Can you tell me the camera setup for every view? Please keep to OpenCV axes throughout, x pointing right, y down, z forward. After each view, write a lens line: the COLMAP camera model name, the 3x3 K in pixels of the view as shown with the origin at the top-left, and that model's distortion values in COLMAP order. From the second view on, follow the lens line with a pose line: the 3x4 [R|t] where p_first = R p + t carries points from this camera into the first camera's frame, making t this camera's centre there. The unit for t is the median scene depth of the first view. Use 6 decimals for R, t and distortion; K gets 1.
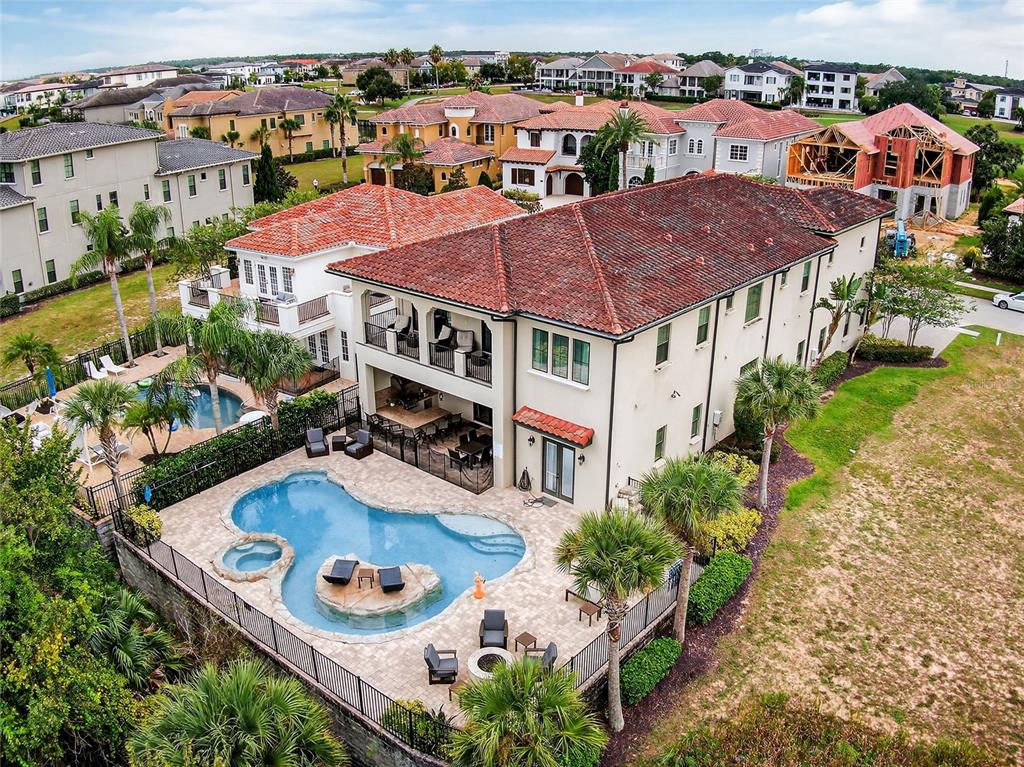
lens RADIAL K [[870.7, 0, 512.0], [0, 870.7, 383.5], [0, 0, 1]] dist [-0.222341, -0.005309]
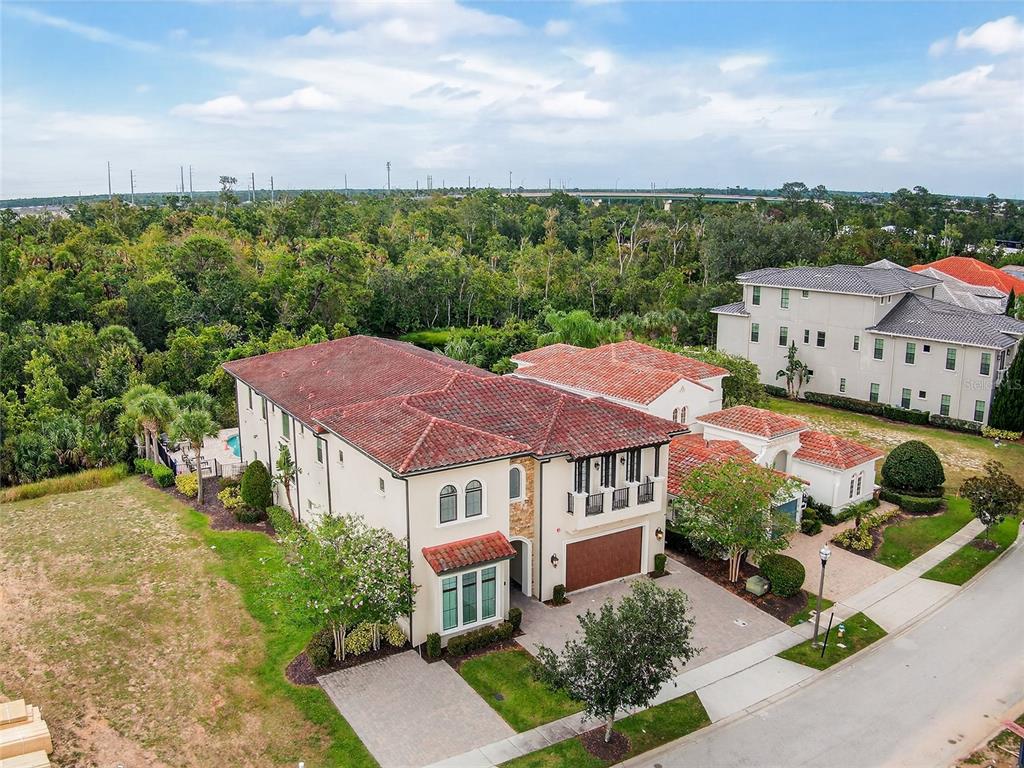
lens RADIAL K [[870.7, 0, 512.0], [0, 870.7, 384.0], [0, 0, 1]] dist [-0.222341, -0.005309]
pose [[-0.299982, 0.196104, -0.933571, 1.133644], [-0.344319, 0.890412, 0.297677, -0.540053], [0.889638, 0.410744, -0.199585, 1.255332]]
